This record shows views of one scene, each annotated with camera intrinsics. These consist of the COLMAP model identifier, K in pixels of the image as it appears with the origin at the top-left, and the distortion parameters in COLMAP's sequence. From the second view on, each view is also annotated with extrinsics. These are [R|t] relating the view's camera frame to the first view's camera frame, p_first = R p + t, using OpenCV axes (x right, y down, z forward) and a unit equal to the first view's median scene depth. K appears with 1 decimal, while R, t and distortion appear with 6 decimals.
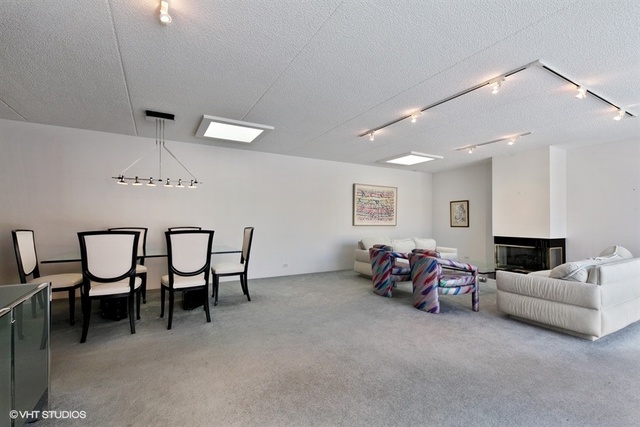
lens RADIAL K [[287.9, 0, 319.7], [0, 287.9, 215.5], [0, 0, 1]] dist [0.001451, 0.000667]
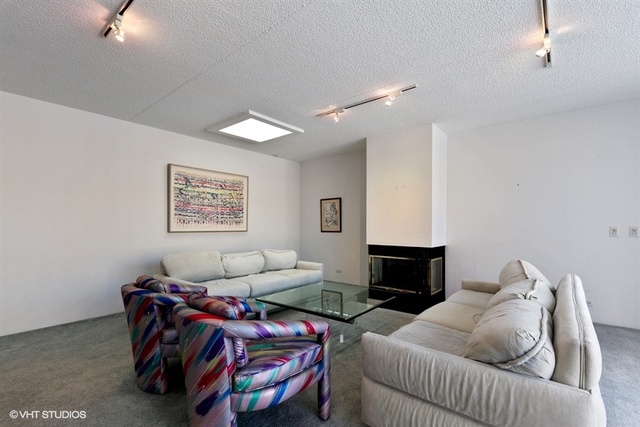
lens RADIAL K [[287.9, 0, 321.4], [0, 287.9, 224.5], [0, 0, 1]] dist [0.001451, 0.000667]
pose [[0.933899, -0.003697, 0.357519, 0.229773], [-0.003255, 0.999817, 0.018842, 0.006324], [-0.357523, -0.018760, 0.933716, 0.353717]]
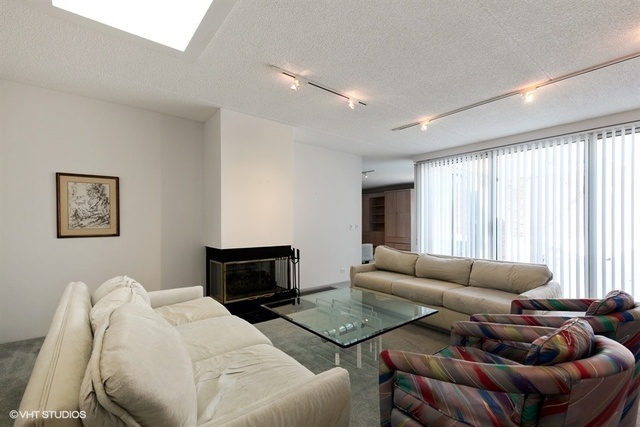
lens RADIAL K [[287.9, 0, 322.9], [0, 287.9, 220.2], [0, 0, 1]] dist [0.001451, 0.000667]
pose [[-0.166929, 0.007326, 0.985942, 0.012454], [-0.015480, 0.999830, -0.010050, 0.017957], [-0.985847, -0.016940, -0.166787, 0.921339]]
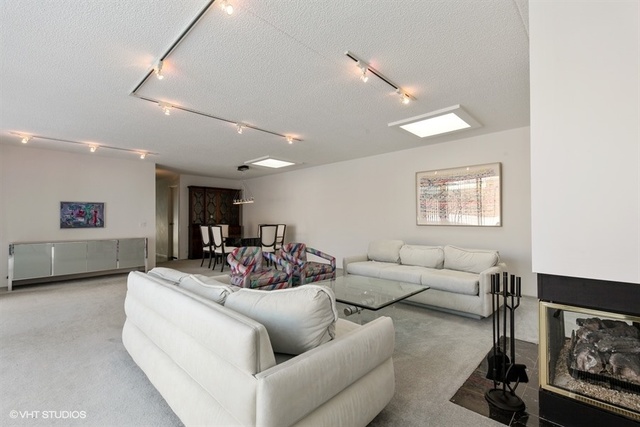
lens RADIAL K [[287.9, 0, 317.9], [0, 287.9, 216.9], [0, 0, 1]] dist [0.001451, 0.000667]
pose [[0.253271, -0.005978, -0.967377, 0.929948], [0.027451, 0.999623, 0.001010, 0.005090], [0.967006, -0.026811, 0.253339, 0.606318]]
